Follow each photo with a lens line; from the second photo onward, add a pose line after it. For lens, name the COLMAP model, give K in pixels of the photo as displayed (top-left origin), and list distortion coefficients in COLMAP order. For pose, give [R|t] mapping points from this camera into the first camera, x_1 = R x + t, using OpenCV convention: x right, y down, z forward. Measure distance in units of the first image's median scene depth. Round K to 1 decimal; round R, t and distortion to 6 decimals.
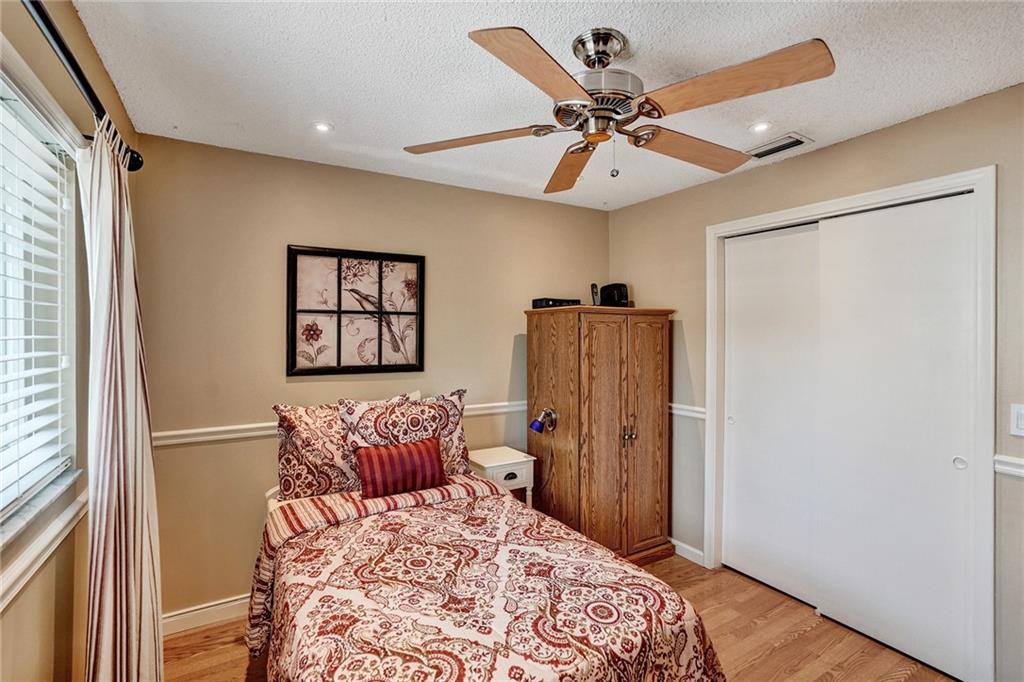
lens RADIAL K [[485.3, 0, 512.0], [0, 485.3, 341.0], [0, 0, 1]] dist [-0.067565, 0.027700]
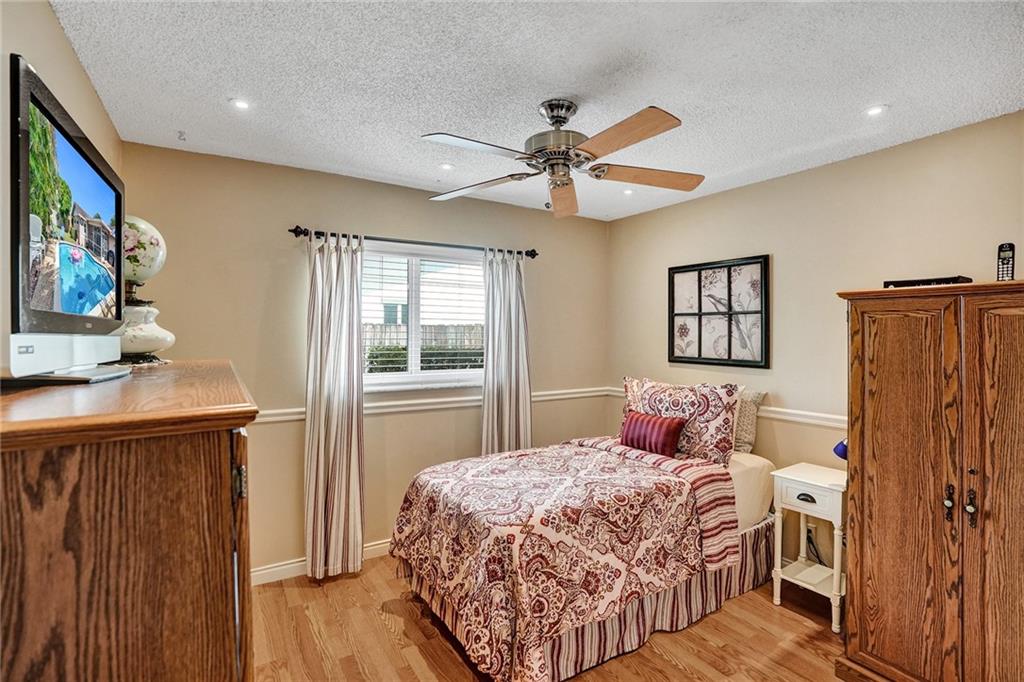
lens RADIAL K [[485.3, 0, 512.0], [0, 485.3, 341.0], [0, 0, 1]] dist [-0.067565, 0.027700]
pose [[0.019009, 0.013089, -0.999734, 0.872356], [-0.022979, 0.999656, 0.012651, 0.004959], [0.999555, 0.022732, 0.019304, 0.488506]]
